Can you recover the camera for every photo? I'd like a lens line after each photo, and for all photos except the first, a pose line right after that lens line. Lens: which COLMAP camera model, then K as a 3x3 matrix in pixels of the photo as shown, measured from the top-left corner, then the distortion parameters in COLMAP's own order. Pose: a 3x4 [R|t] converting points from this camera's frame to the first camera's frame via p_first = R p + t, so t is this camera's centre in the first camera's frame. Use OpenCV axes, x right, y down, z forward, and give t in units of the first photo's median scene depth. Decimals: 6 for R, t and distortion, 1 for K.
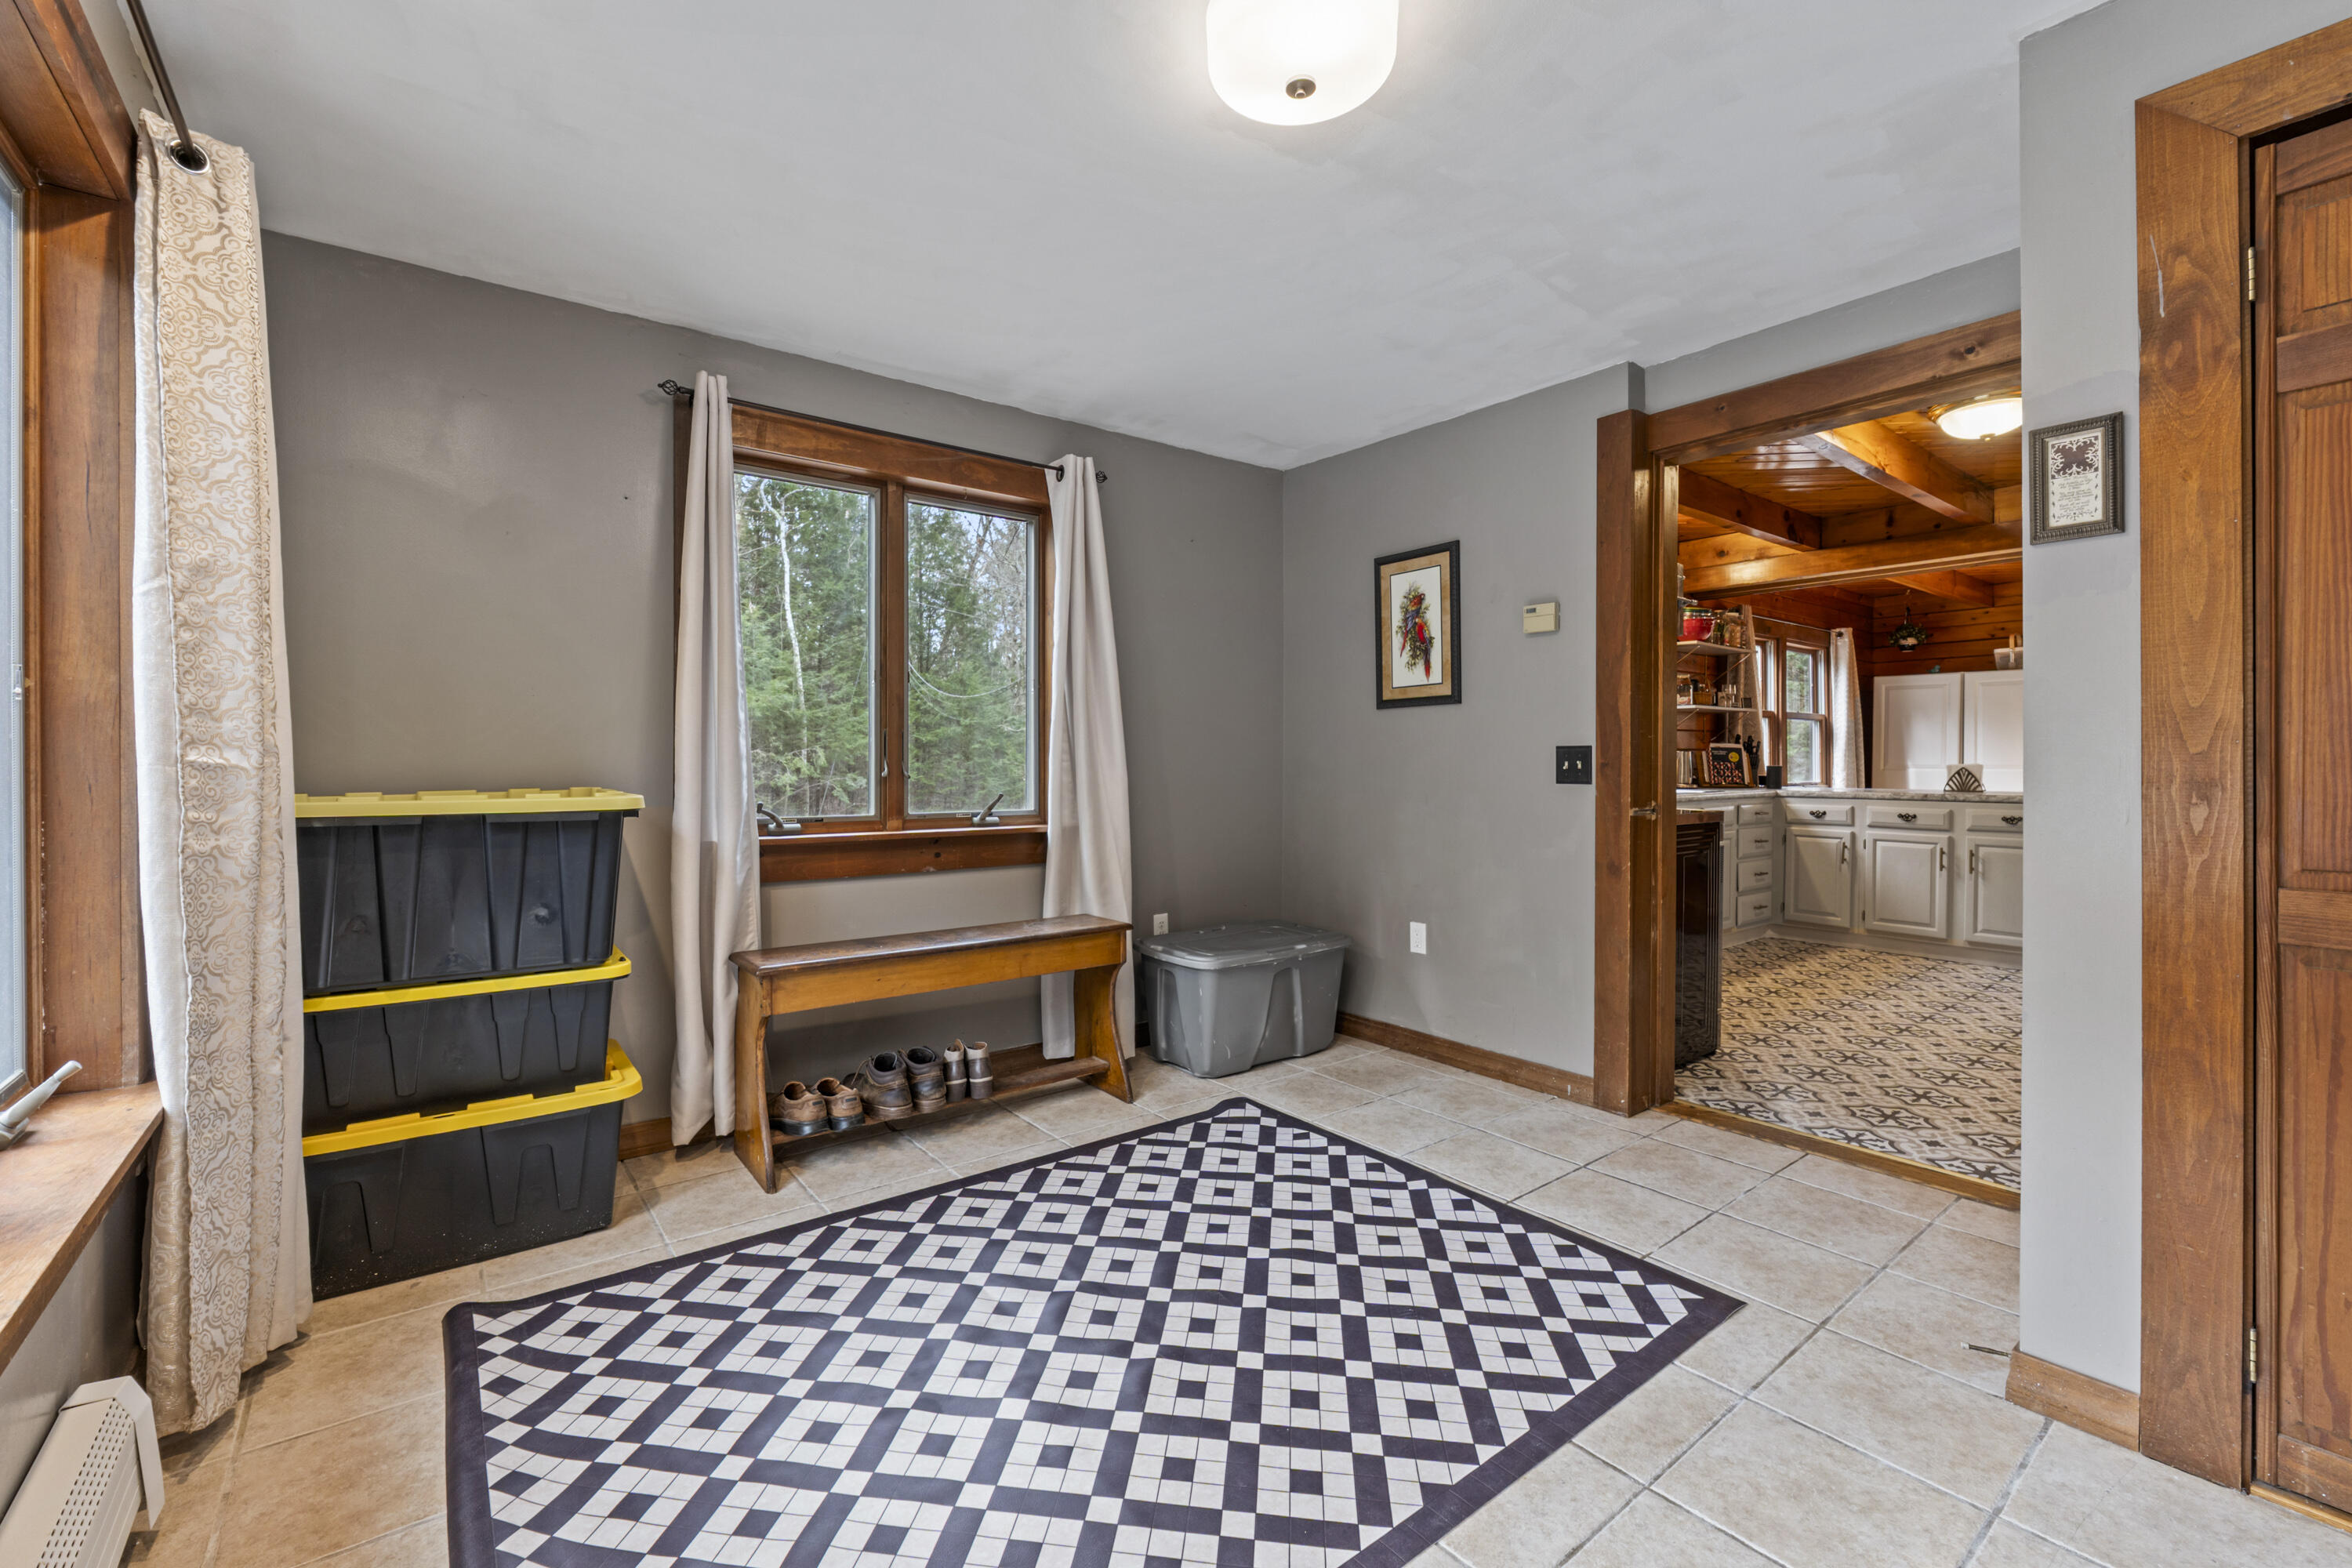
lens RADIAL K [[995.2, 0, 1177.8], [0, 995.2, 769.9], [0, 0, 1]] dist [-0.002487, -0.000208]
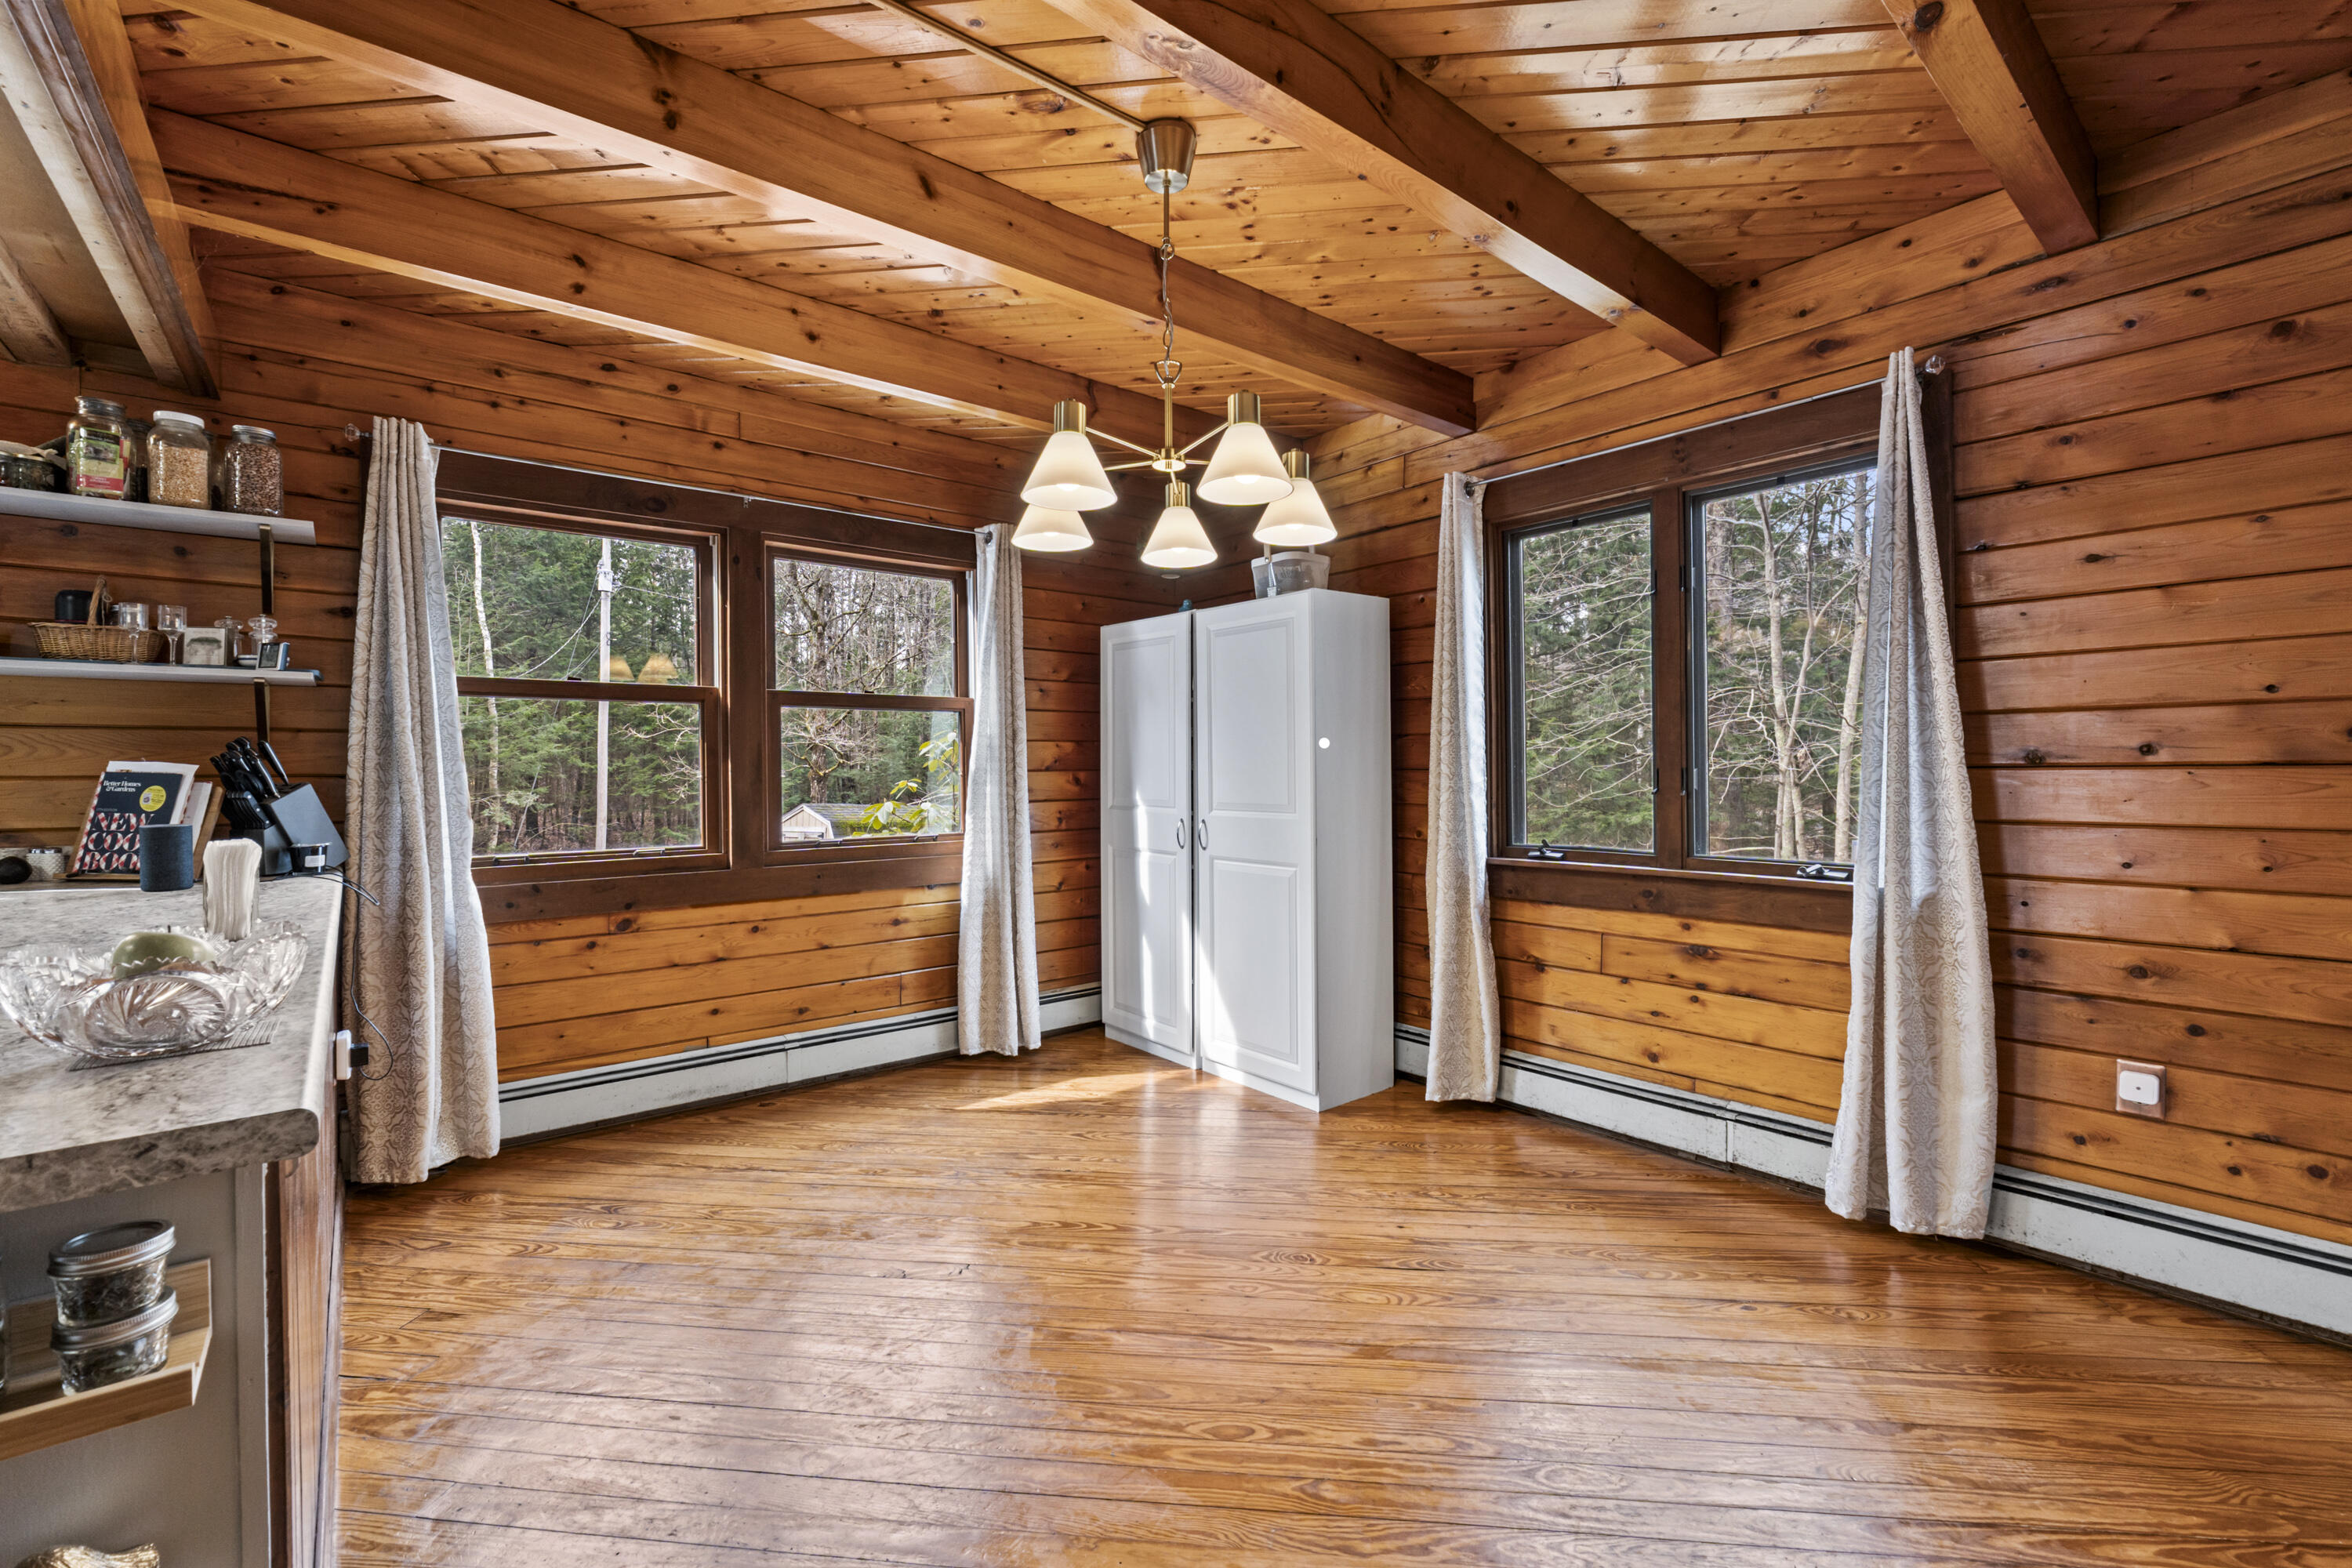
lens RADIAL K [[995.2, 0, 1182.7], [0, 995.2, 773.6], [0, 0, 1]] dist [-0.002487, -0.000208]
pose [[0.999751, -0.003153, 0.022080, 0.943349], [0.003260, 0.999983, -0.004788, -0.019532], [-0.022065, 0.004859, 0.999745, 0.625667]]
